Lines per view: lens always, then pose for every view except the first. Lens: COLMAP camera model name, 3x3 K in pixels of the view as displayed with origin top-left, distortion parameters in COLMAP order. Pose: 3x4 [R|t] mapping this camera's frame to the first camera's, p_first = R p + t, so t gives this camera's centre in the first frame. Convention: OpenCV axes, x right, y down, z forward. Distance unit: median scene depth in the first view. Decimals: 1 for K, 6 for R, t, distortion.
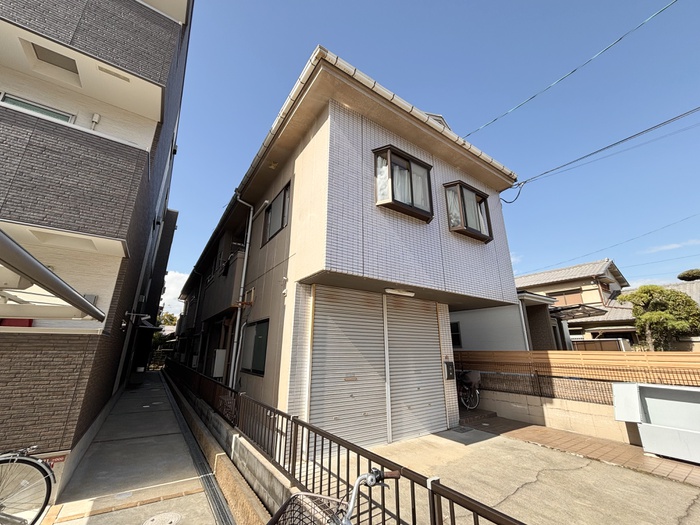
lens RADIAL K [[281.7, 0, 348.6], [0, 281.7, 260.3], [0, 0, 1]] dist [-0.001253, 0.000610]
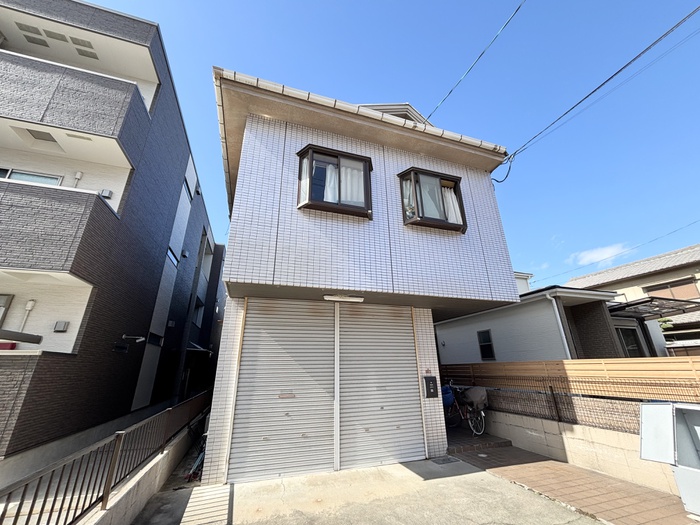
lens RADIAL K [[281.7, 0, 347.3], [0, 281.7, 260.9], [0, 0, 1]] dist [-0.001253, 0.000610]
pose [[0.962229, -0.114387, -0.247045, 0.429415], [0.100161, 0.992545, -0.069446, 0.056505], [0.253147, 0.042079, 0.966512, 0.118501]]
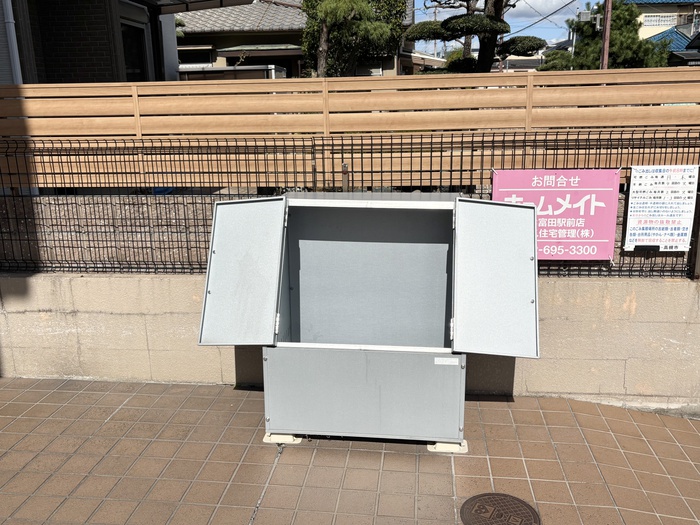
lens RADIAL K [[644.8, 0, 348.8], [0, 644.8, 264.6], [0, 0, 1]] dist [0.010954, 0.000000]
pose [[0.652759, -0.207196, 0.728680, 0.558856], [-0.202812, 0.878965, 0.431610, 0.202734], [-0.729913, -0.429523, 0.531731, 0.558393]]
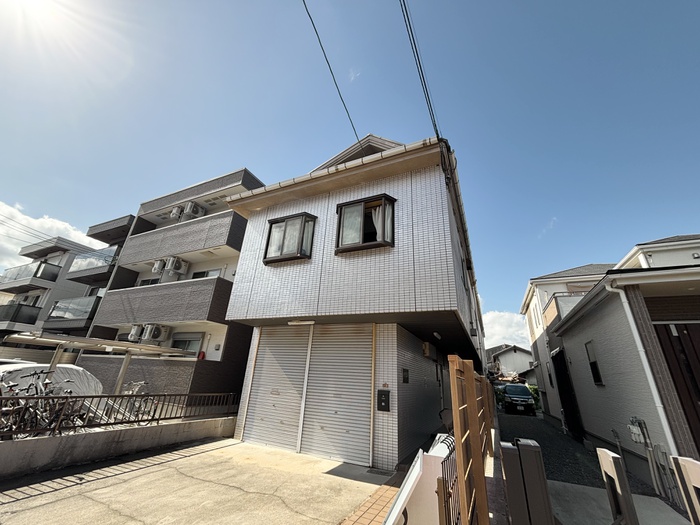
lens RADIAL K [[281.7, 0, 350.5], [0, 281.7, 259.7], [0, 0, 1]] dist [-0.001253, 0.000610]
pose [[0.510627, -0.312749, -0.800905, 1.336487], [0.207852, 0.948771, -0.237971, 0.187277], [0.834301, -0.044955, 0.549474, 0.521213]]
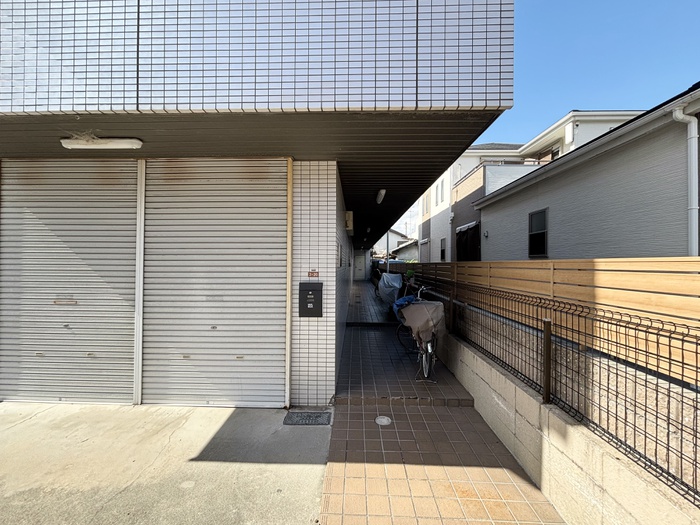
lens RADIAL K [[281.7, 0, 347.9], [0, 281.7, 257.2], [0, 0, 1]] dist [-0.001253, 0.000610]
pose [[0.810507, -0.011590, -0.585615, 0.800094], [0.174295, 0.959286, 0.222243, 0.263882], [0.559196, -0.282199, 0.779528, 0.795843]]
